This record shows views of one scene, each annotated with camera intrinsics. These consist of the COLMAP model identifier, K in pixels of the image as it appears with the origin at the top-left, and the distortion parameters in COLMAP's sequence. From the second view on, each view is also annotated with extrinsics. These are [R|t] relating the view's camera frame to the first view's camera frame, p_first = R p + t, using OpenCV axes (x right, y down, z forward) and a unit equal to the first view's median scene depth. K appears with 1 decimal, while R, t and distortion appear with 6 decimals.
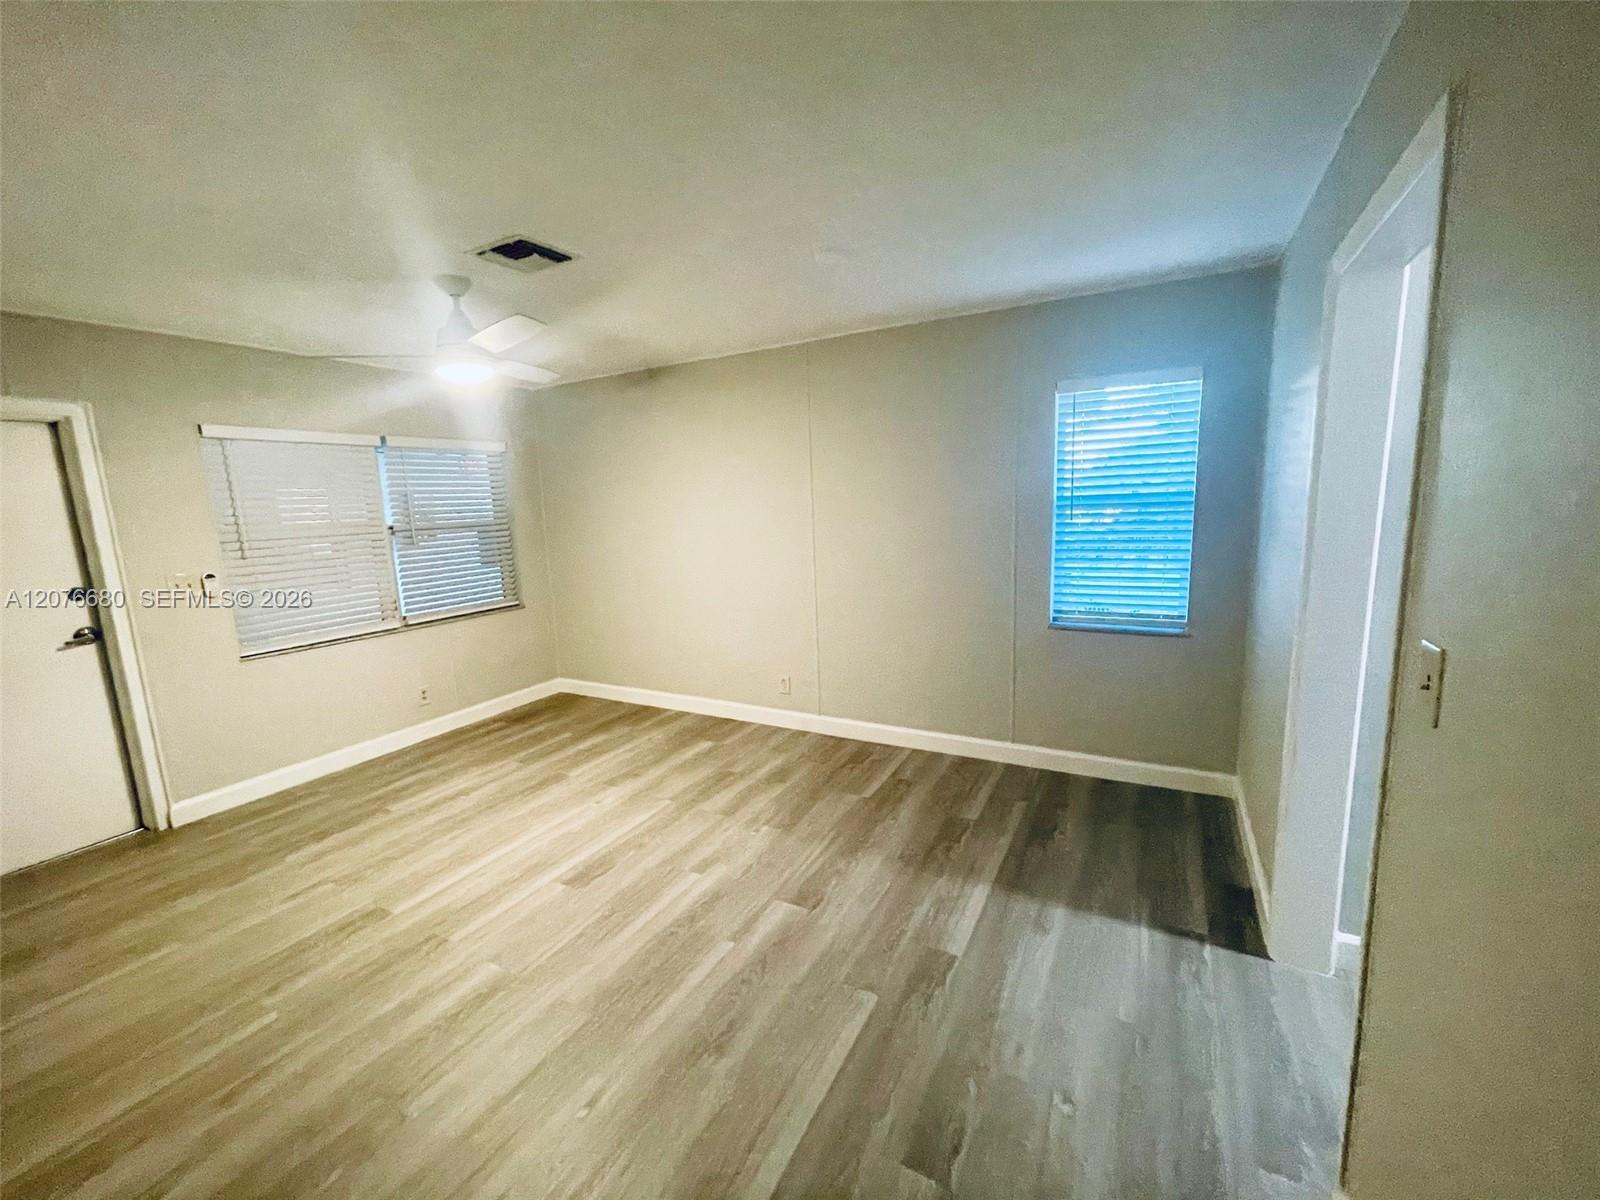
lens RADIAL K [[647.2, 0, 796.7], [0, 647.2, 601.2], [0, 0, 1]] dist [-0.002528, 0.000094]
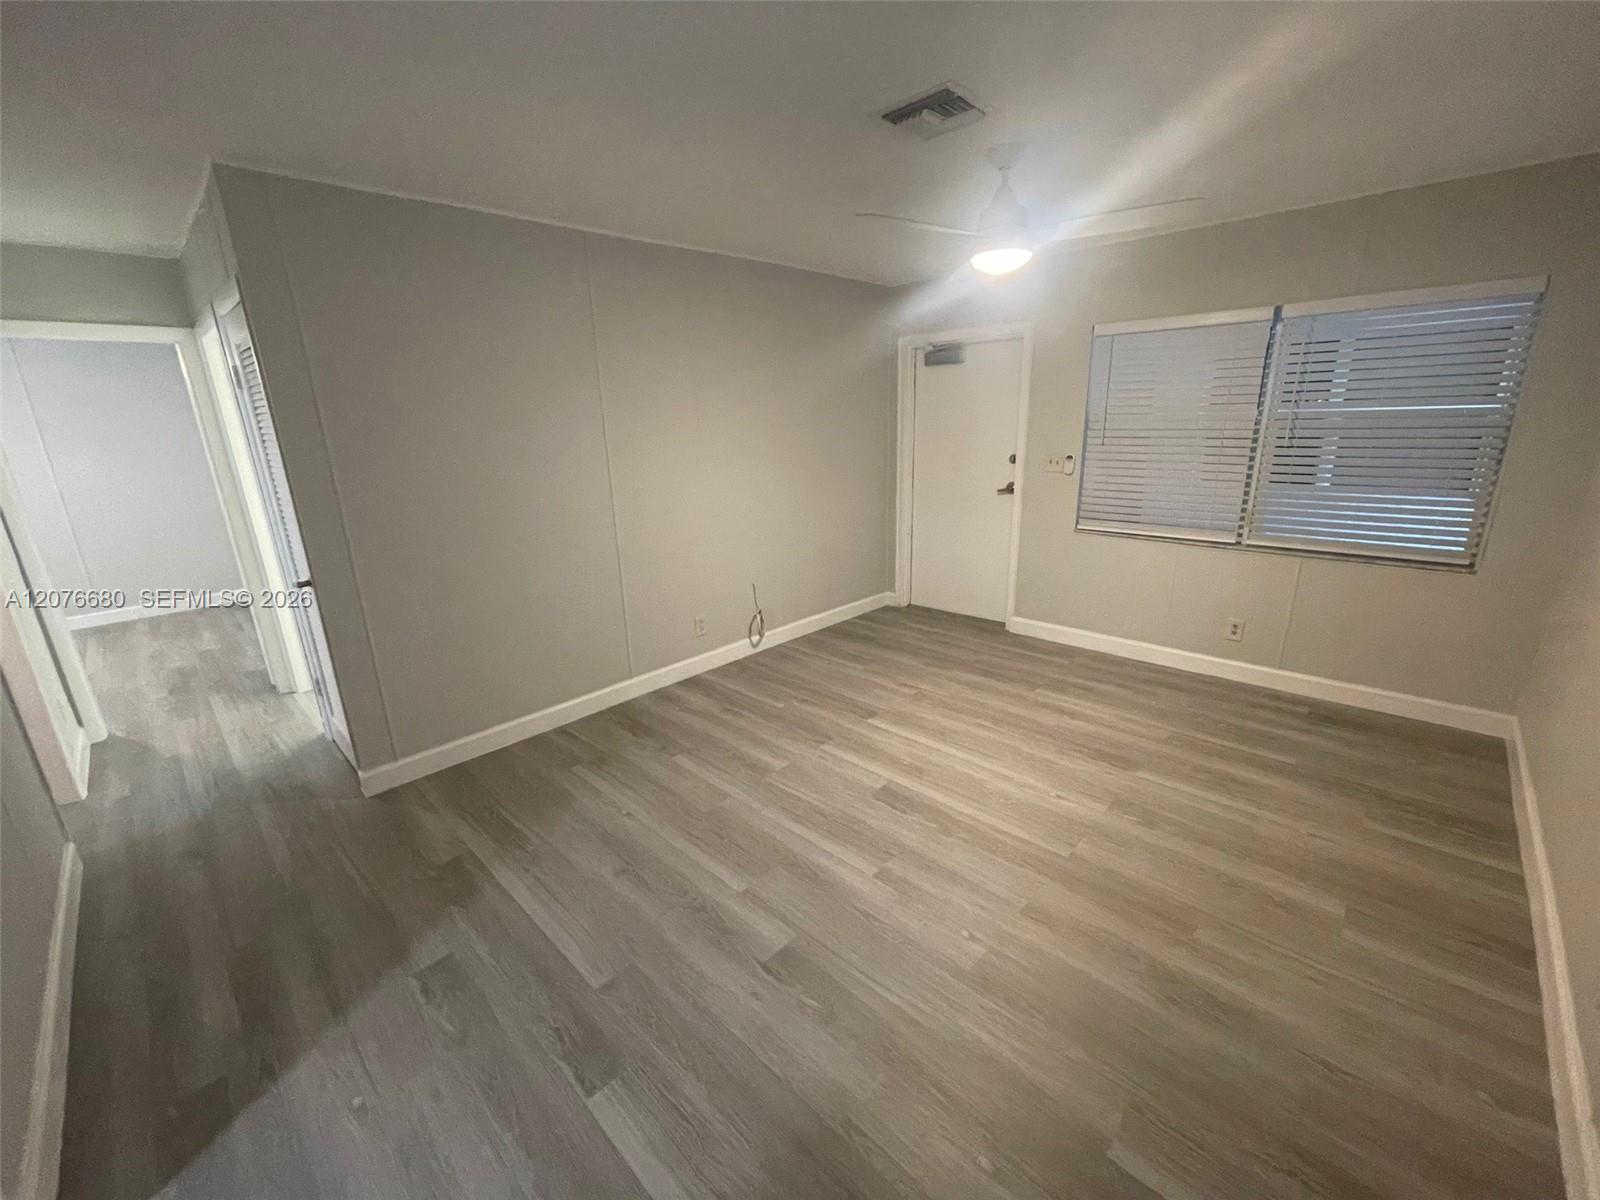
lens RADIAL K [[647.2, 0, 797.2], [0, 647.2, 599.6], [0, 0, 1]] dist [-0.002528, 0.000094]
pose [[-0.257296, 0.314537, -0.913710, 0.450272], [-0.114127, 0.929035, 0.351950, -0.167523], [0.959569, 0.194835, -0.203140, 0.843720]]
